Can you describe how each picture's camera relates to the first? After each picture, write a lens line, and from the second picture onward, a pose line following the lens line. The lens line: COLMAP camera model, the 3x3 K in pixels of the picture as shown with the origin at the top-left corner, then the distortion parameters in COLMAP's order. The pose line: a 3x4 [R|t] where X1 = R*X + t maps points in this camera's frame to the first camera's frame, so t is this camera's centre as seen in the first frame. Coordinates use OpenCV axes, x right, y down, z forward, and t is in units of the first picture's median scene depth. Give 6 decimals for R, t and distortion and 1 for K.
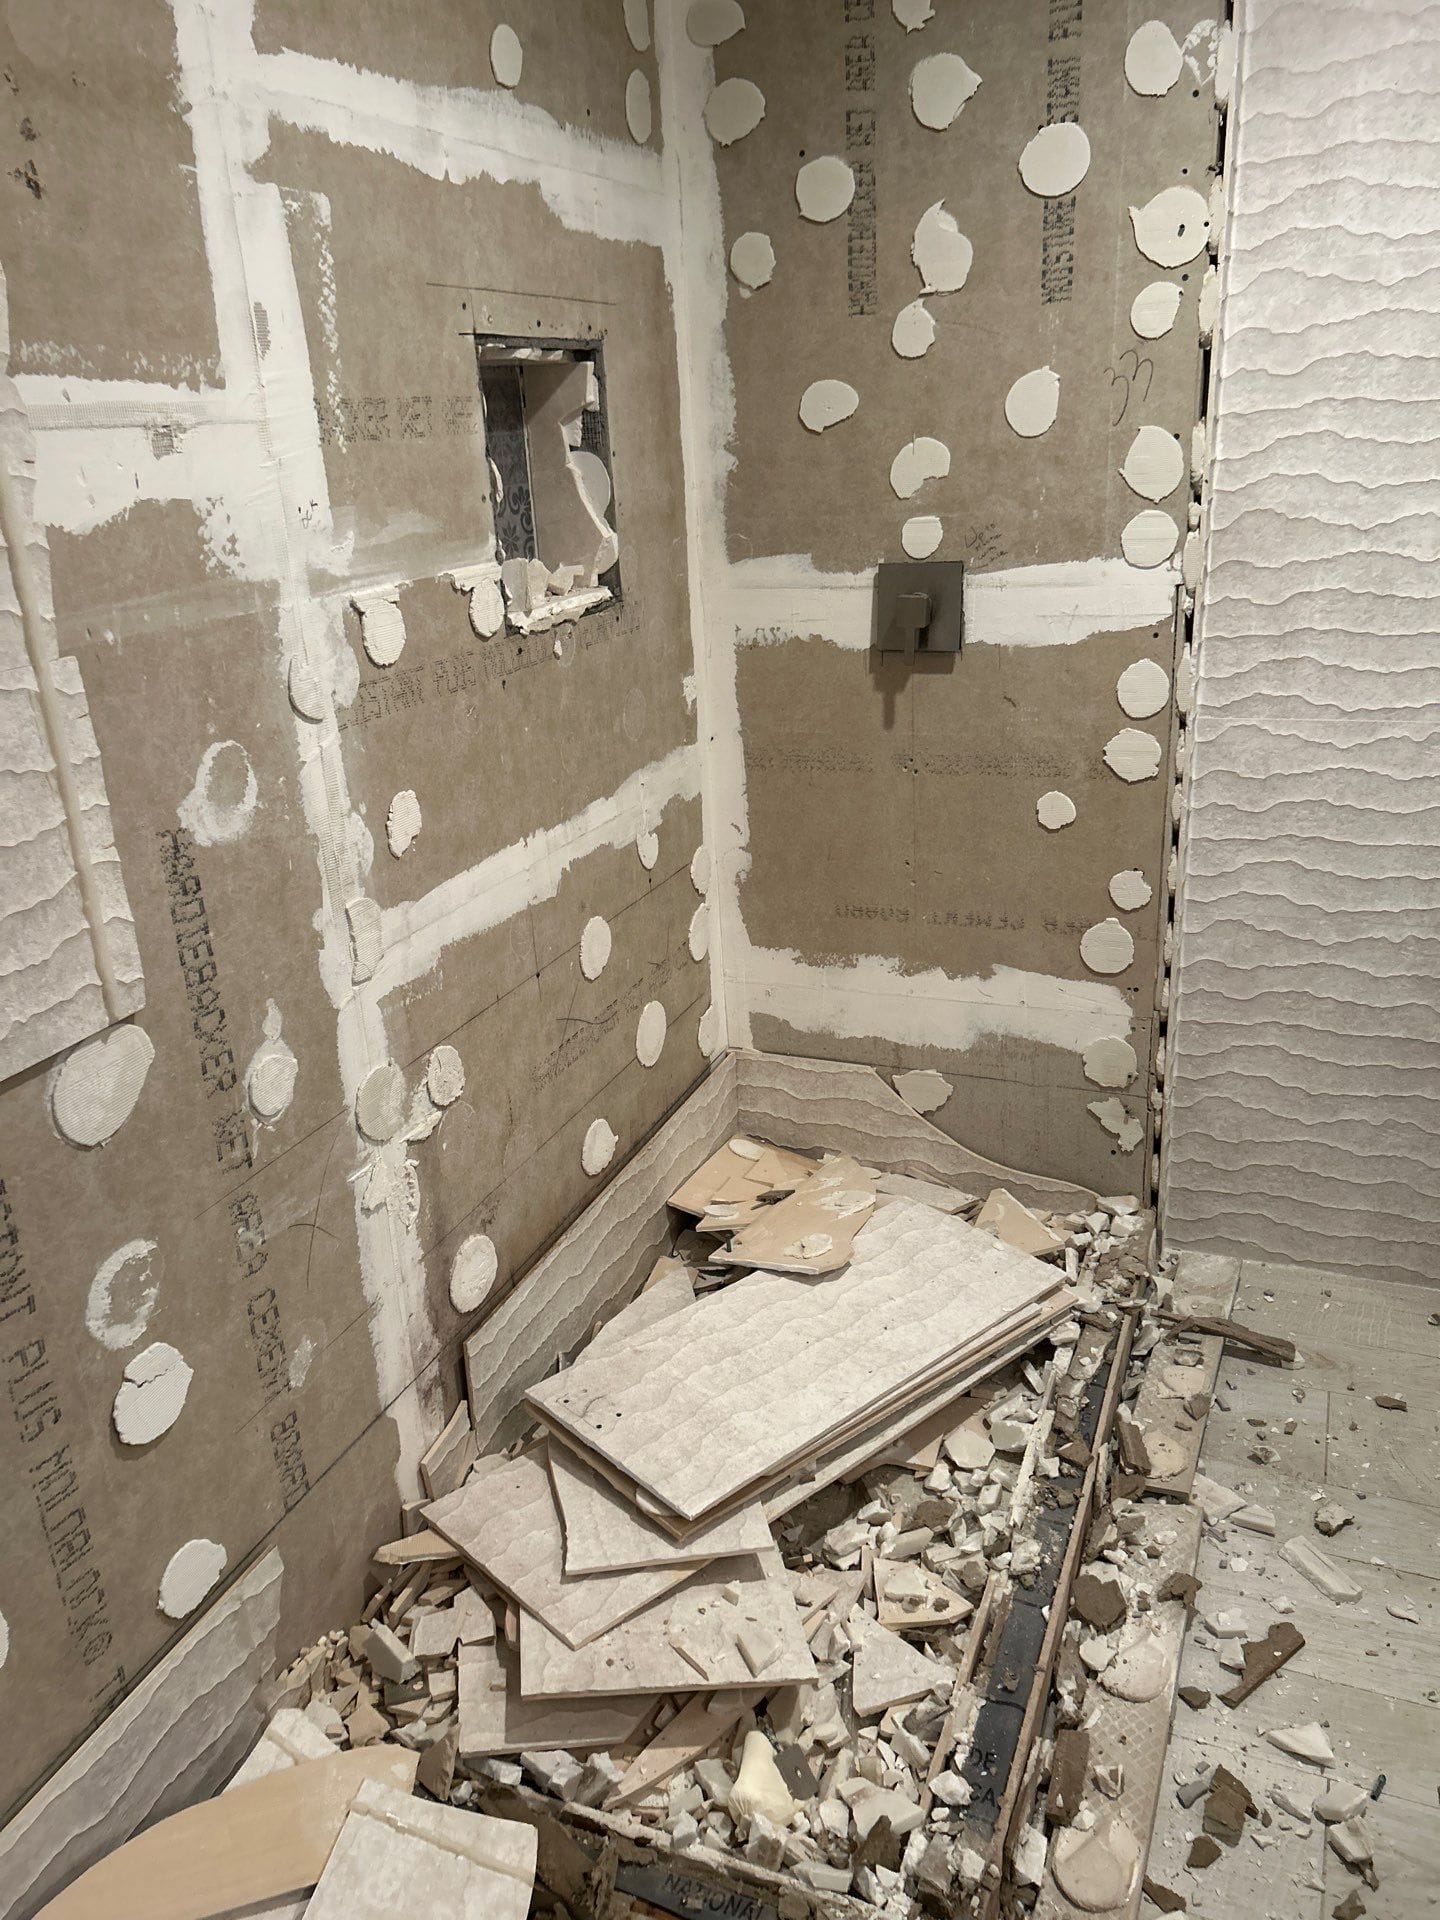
lens RADIAL K [[1412.4, 0, 715.6], [0, 1412.4, 944.6], [0, 0, 1]] dist [0.050698, -0.054076]
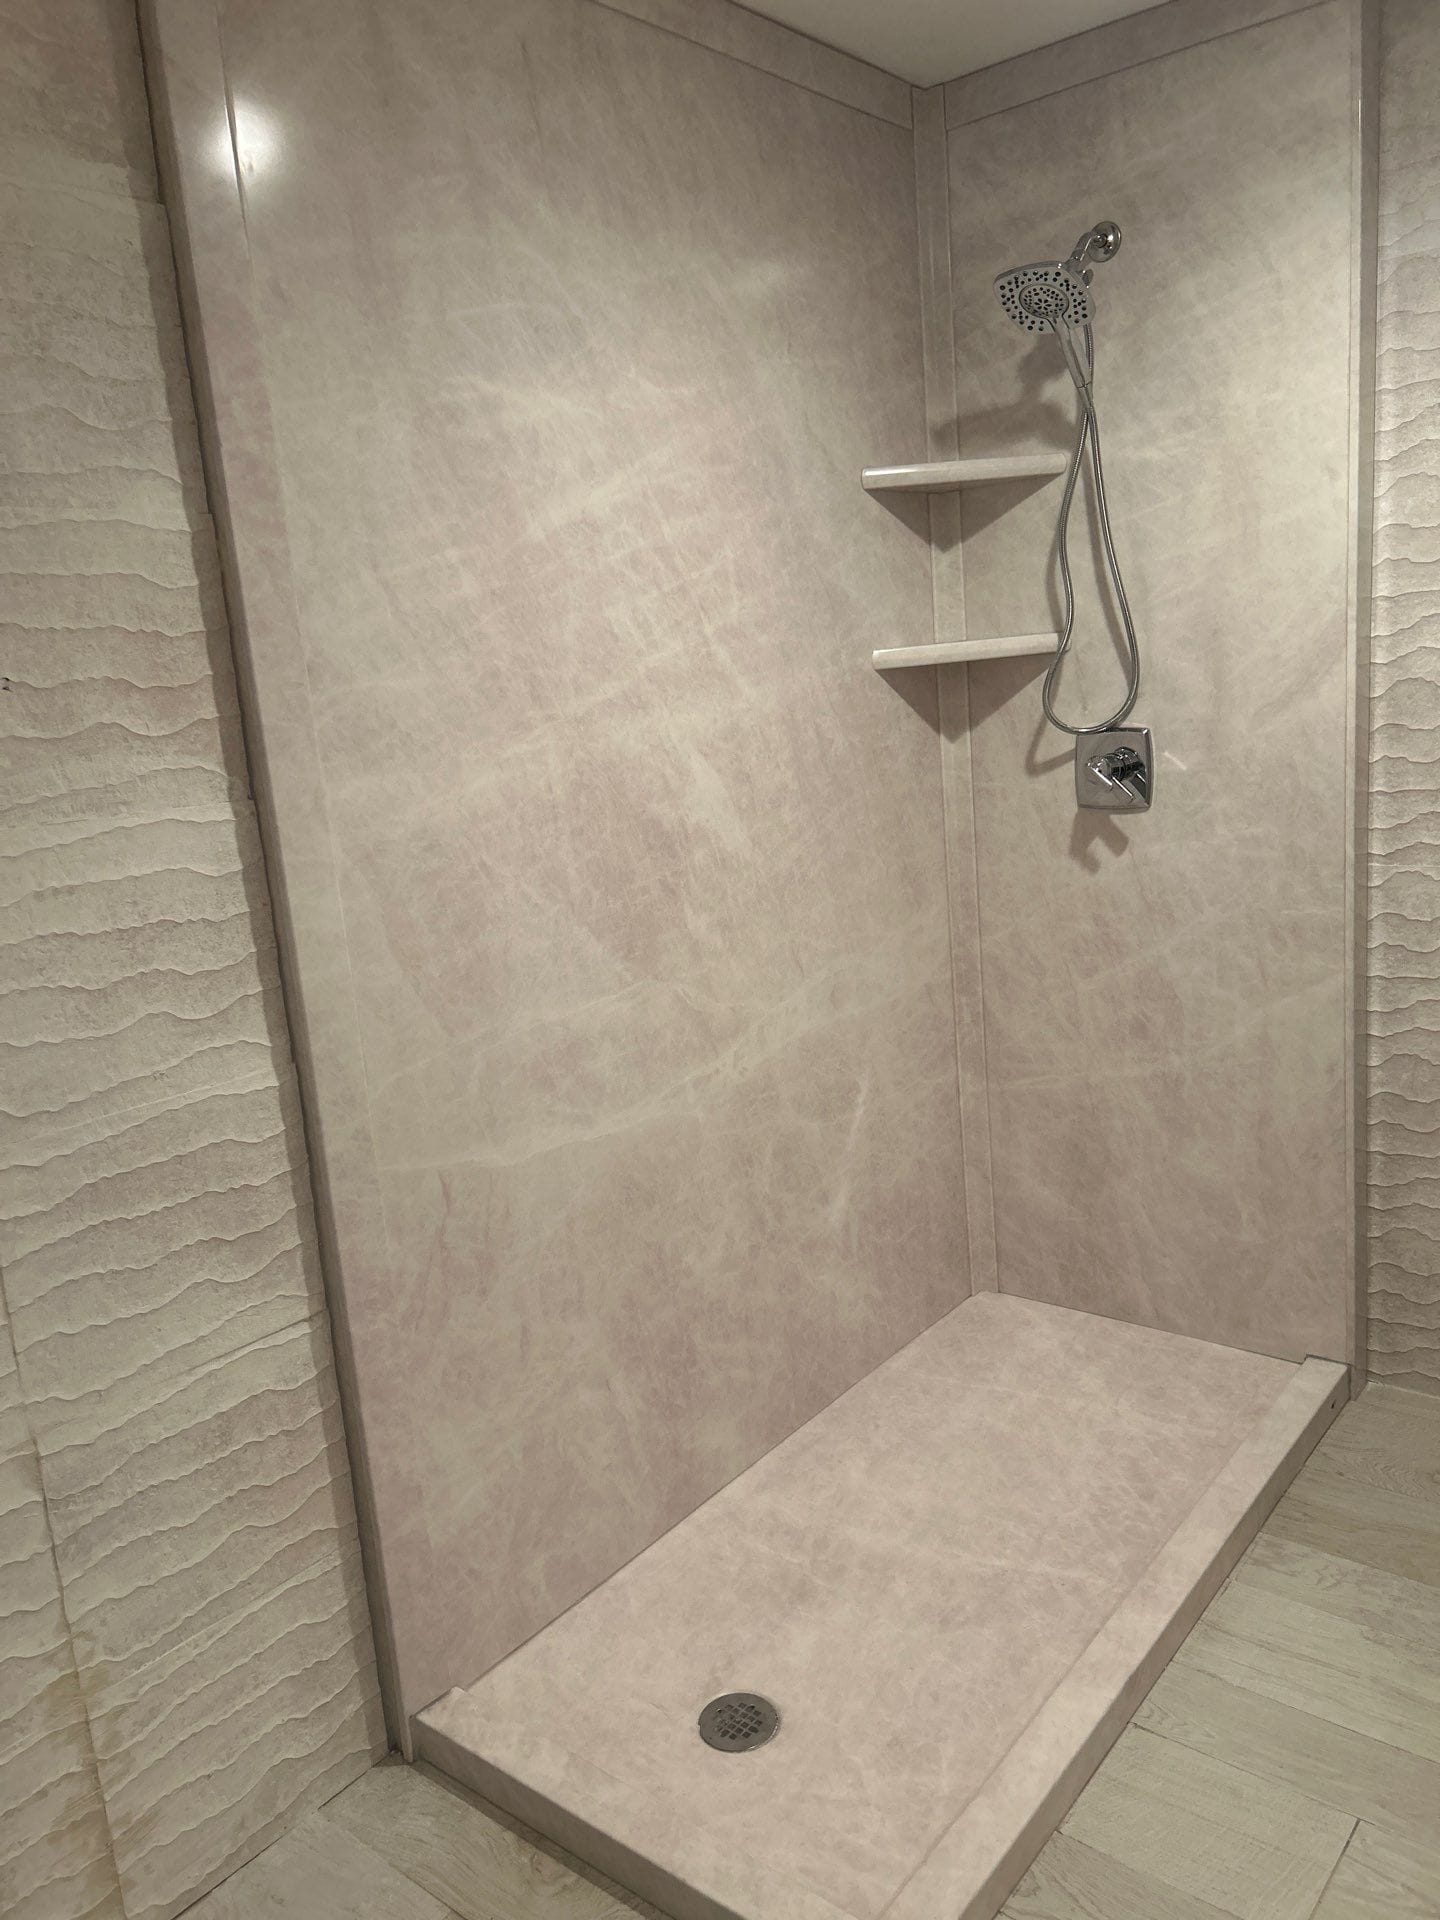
lens RADIAL K [[1412.4, 0, 728.6], [0, 1412.4, 961.0], [0, 0, 1]] dist [0.050698, -0.054076]
pose [[0.959633, 0.034103, -0.279179, 0.190847], [-0.069733, 0.990478, -0.118705, 0.084271], [0.272472, 0.133381, 0.952874, -0.180762]]
